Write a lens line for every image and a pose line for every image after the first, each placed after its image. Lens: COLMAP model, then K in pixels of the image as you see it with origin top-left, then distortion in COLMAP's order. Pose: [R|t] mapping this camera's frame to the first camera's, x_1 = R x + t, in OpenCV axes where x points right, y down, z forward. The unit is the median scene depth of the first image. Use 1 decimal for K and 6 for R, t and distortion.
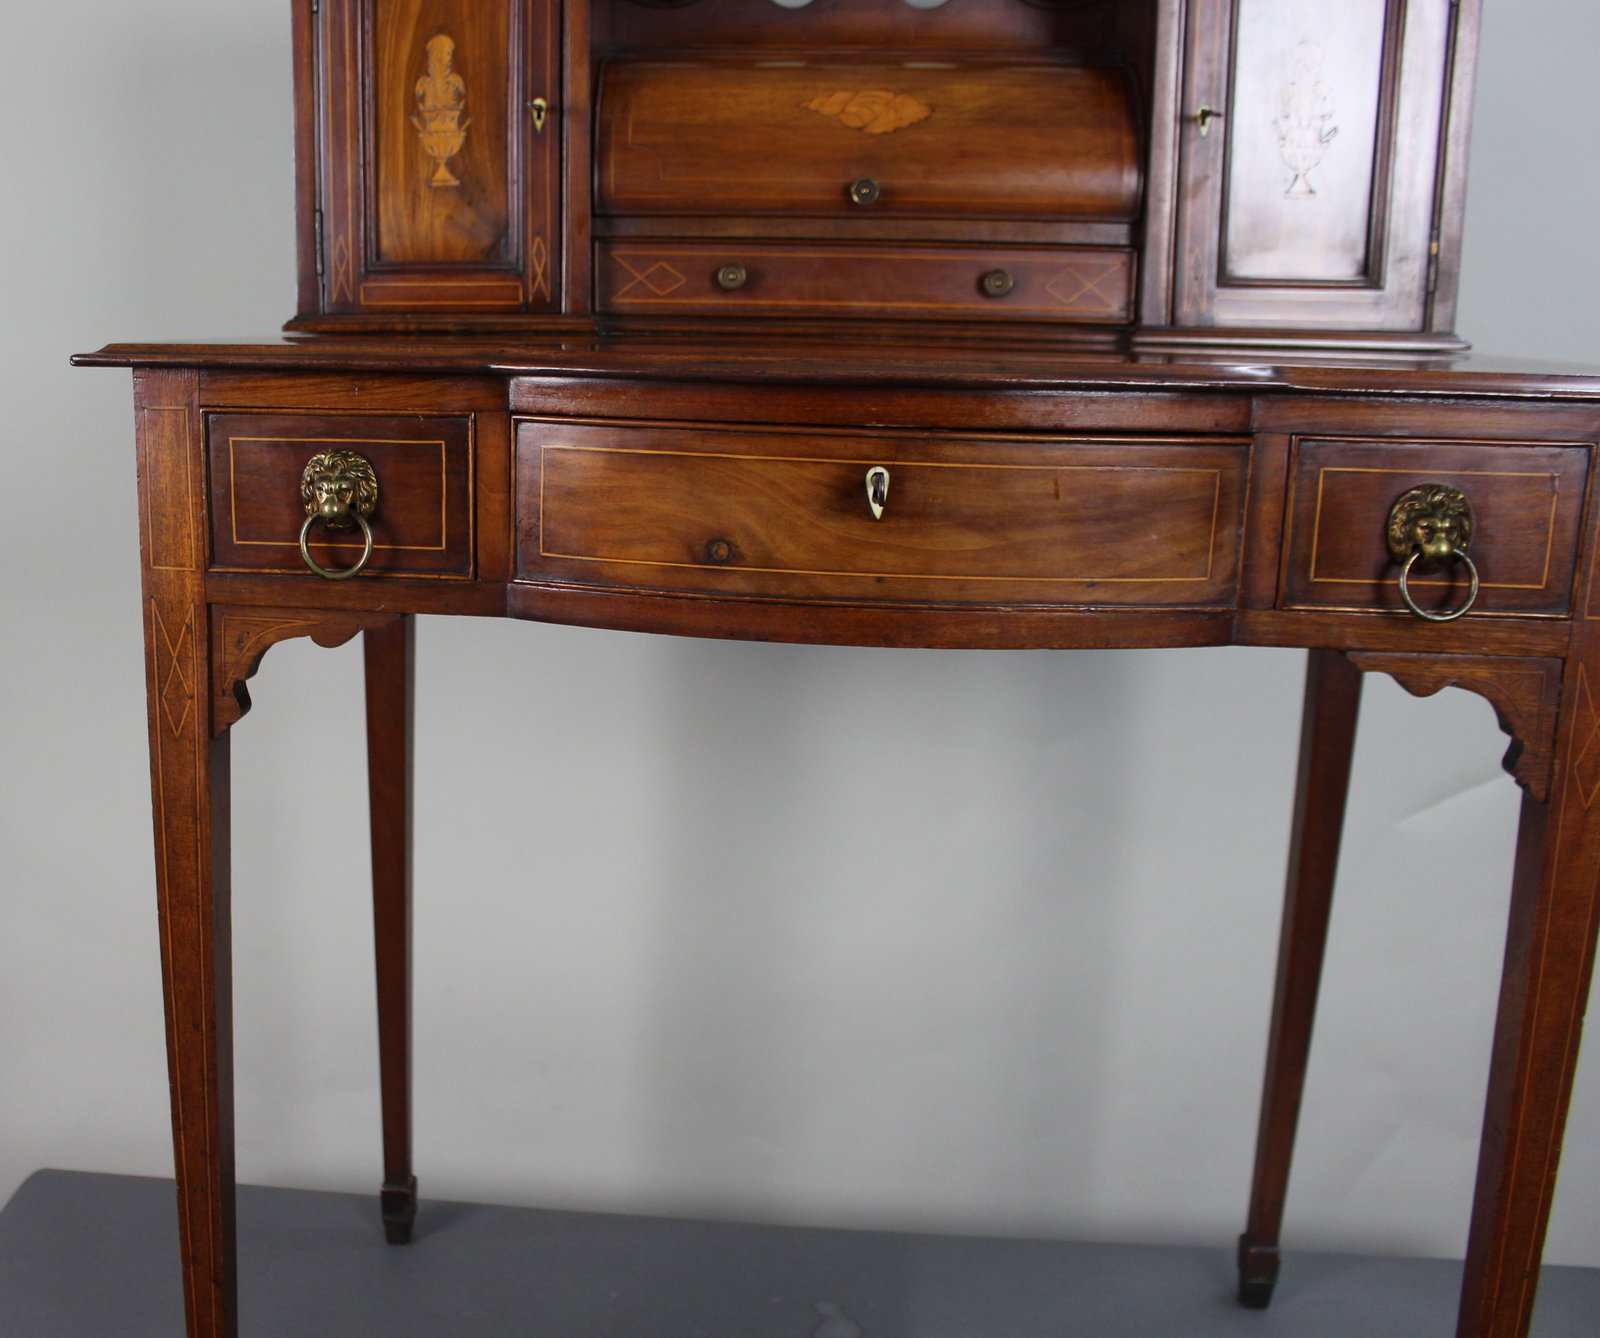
lens RADIAL K [[1628.6, 0, 603.7], [0, 1628.6, 667.4], [0, 0, 1]] dist [-0.147979, 0.122128]
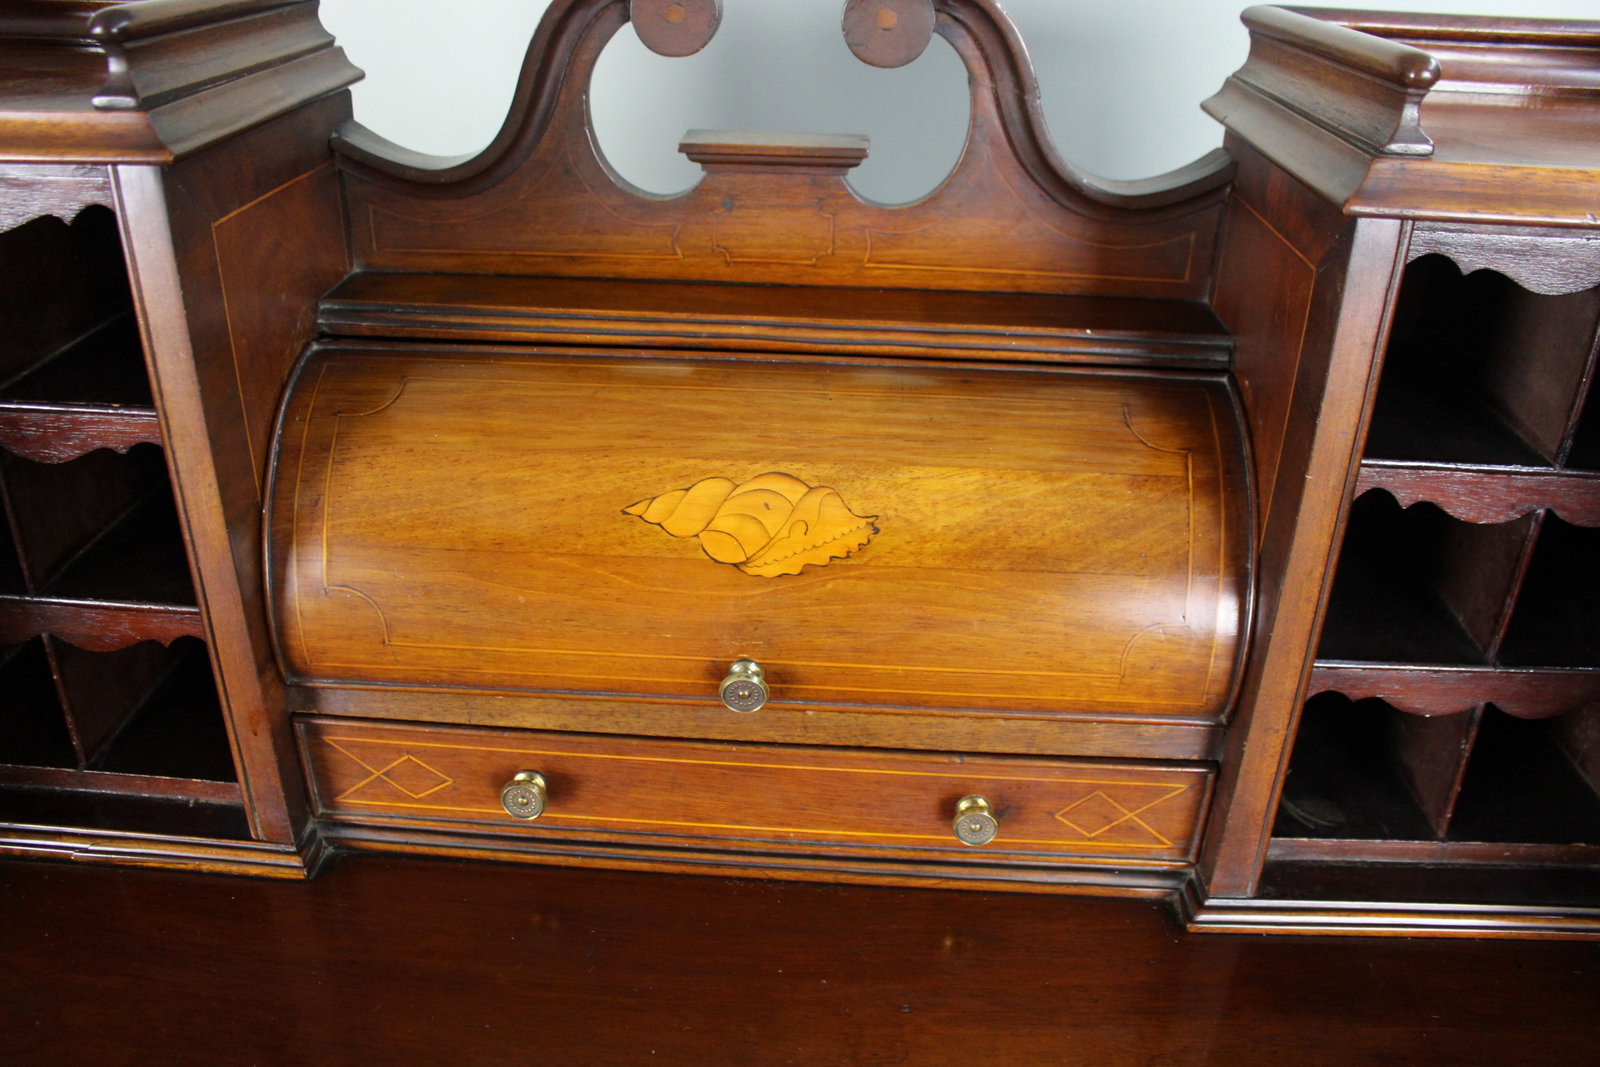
lens RADIAL K [[1333.7, 0, 794.7], [0, 1333.7, 577.4], [0, 0, 1]] dist [-0.165302, 0.127794]
pose [[0.998381, -0.009706, 0.056038, 0.153552], [-0.006326, 0.960265, 0.279017, -0.457735], [-0.056520, -0.278919, 0.958650, 0.563746]]
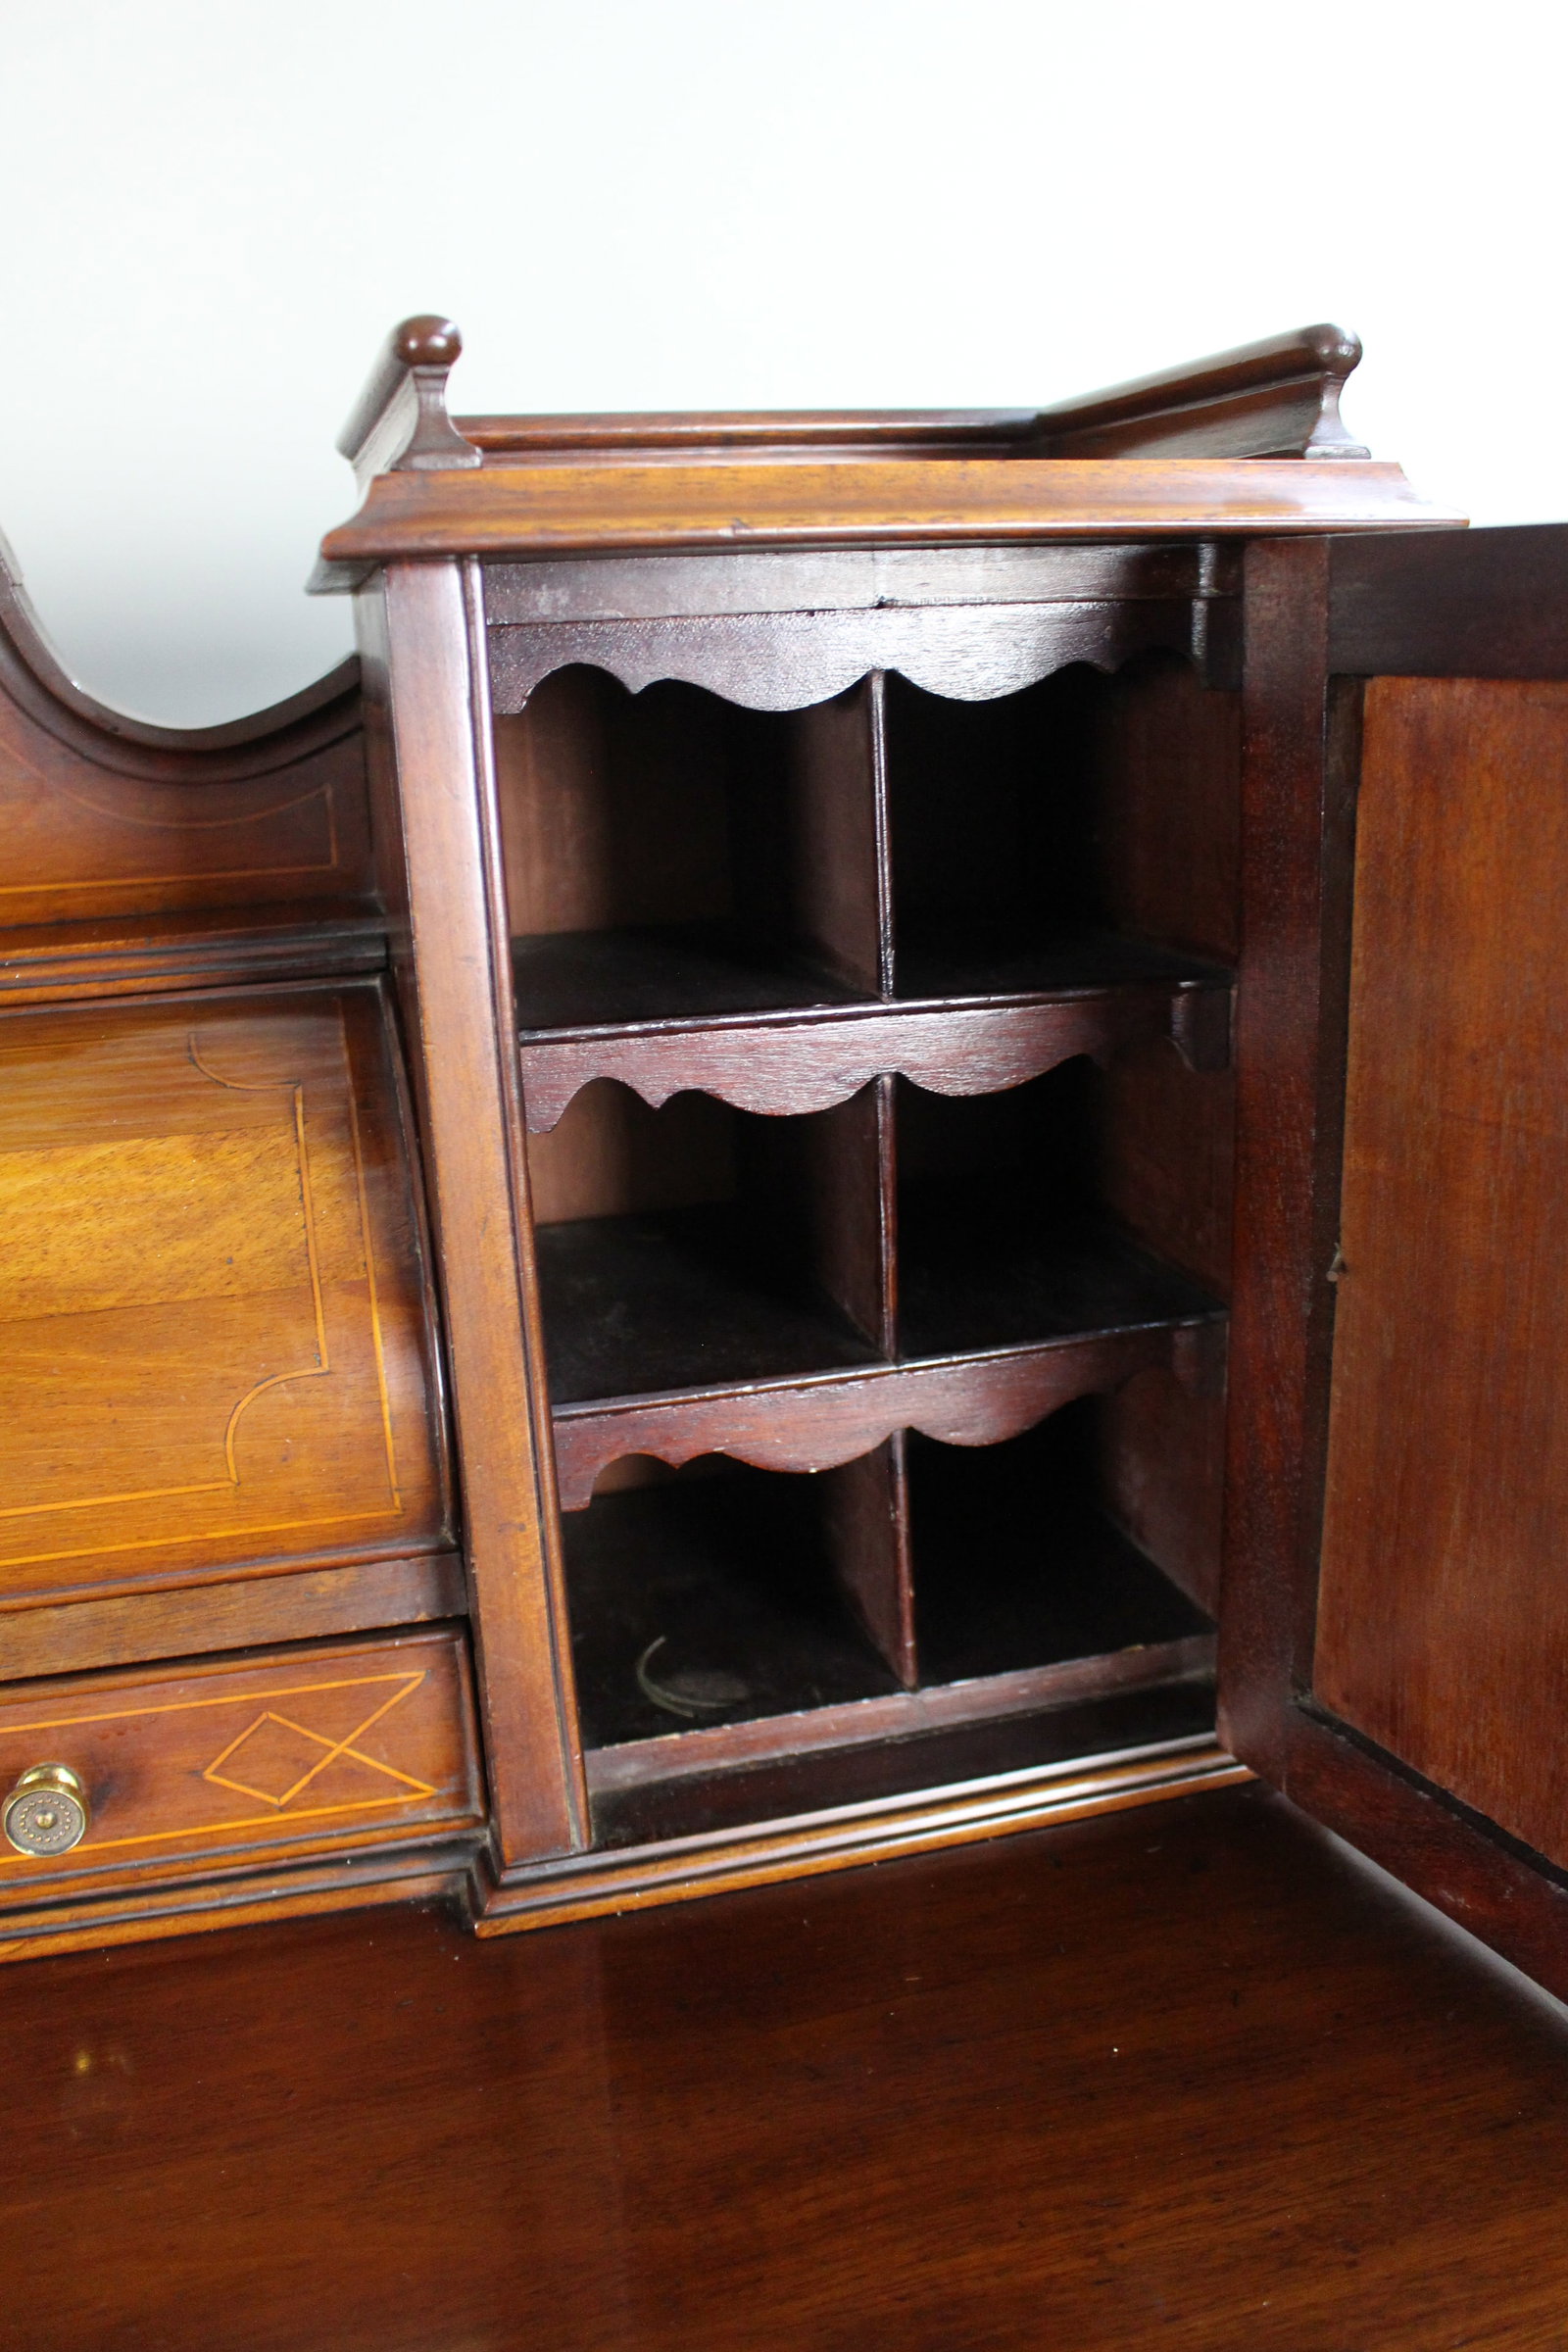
lens RADIAL K [[1960.5, 0, 789.9], [0, 1960.5, 1201.8], [0, 0, 1]] dist [-0.165302, 0.127794]
pose [[0.932992, -0.135975, 0.333221, 0.273749], [0.116808, 0.990165, 0.076997, -0.369227], [-0.340413, -0.032914, 0.939700, 0.599662]]
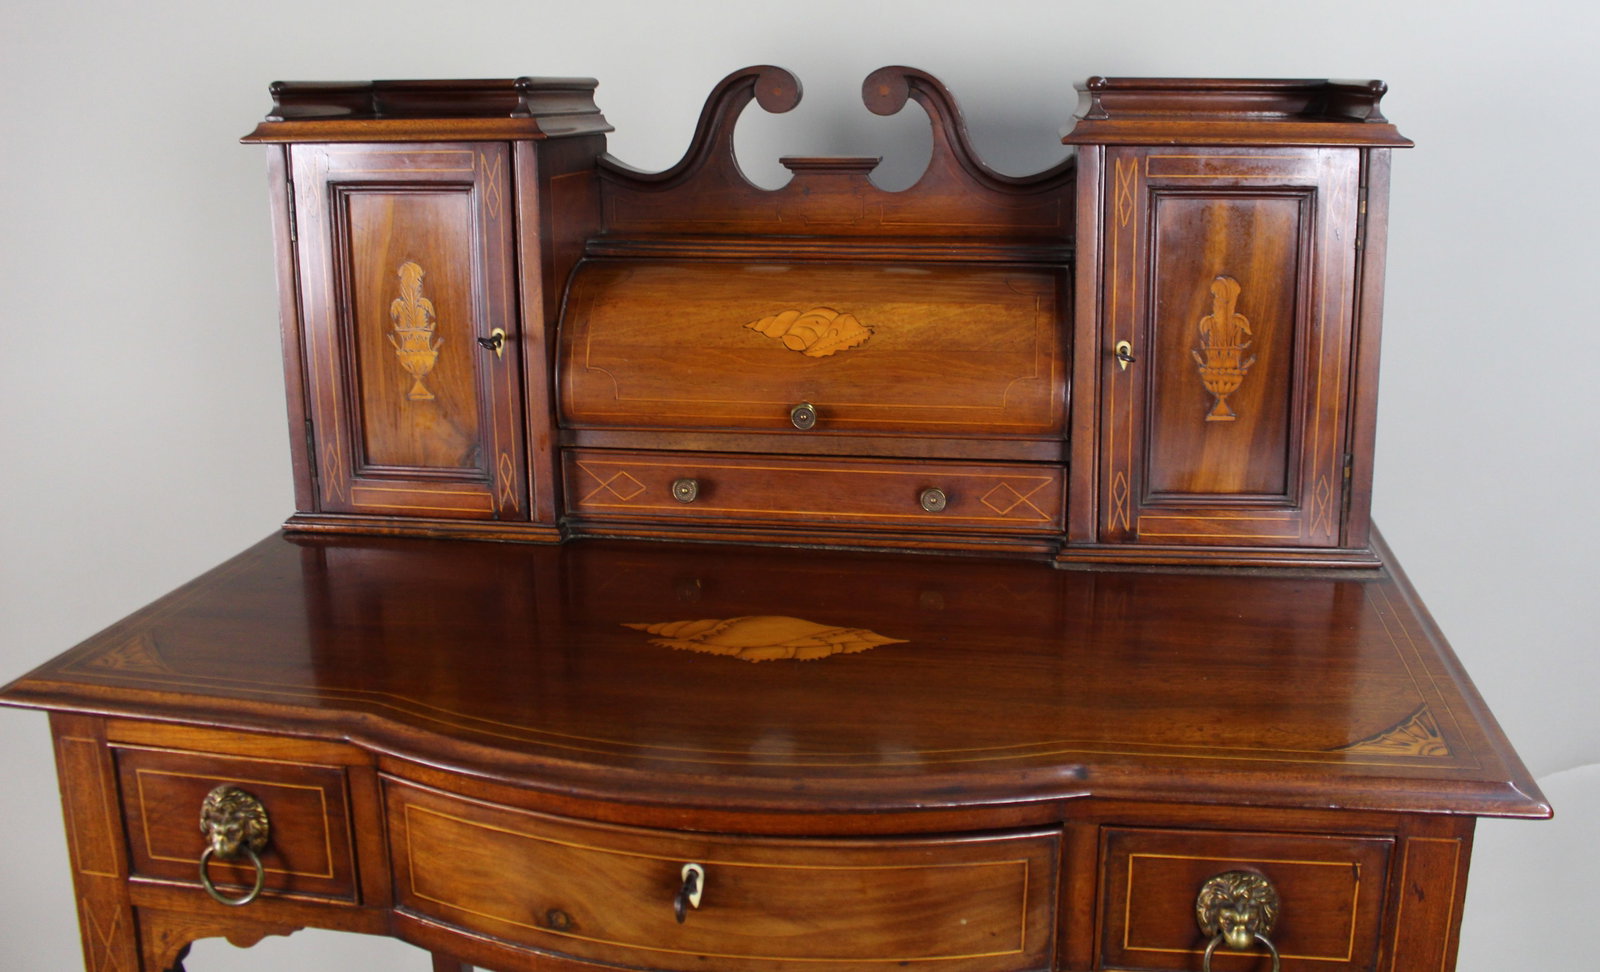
lens RADIAL K [[1437.4, 0, 891.1], [0, 1437.4, 372.3], [0, 0, 1]] dist [-0.158762, 0.122709]
pose [[0.999970, -0.007251, 0.002582, 0.215552], [0.007276, 0.999923, -0.010028, -0.312604], [-0.002509, 0.010047, 0.999946, 0.059198]]
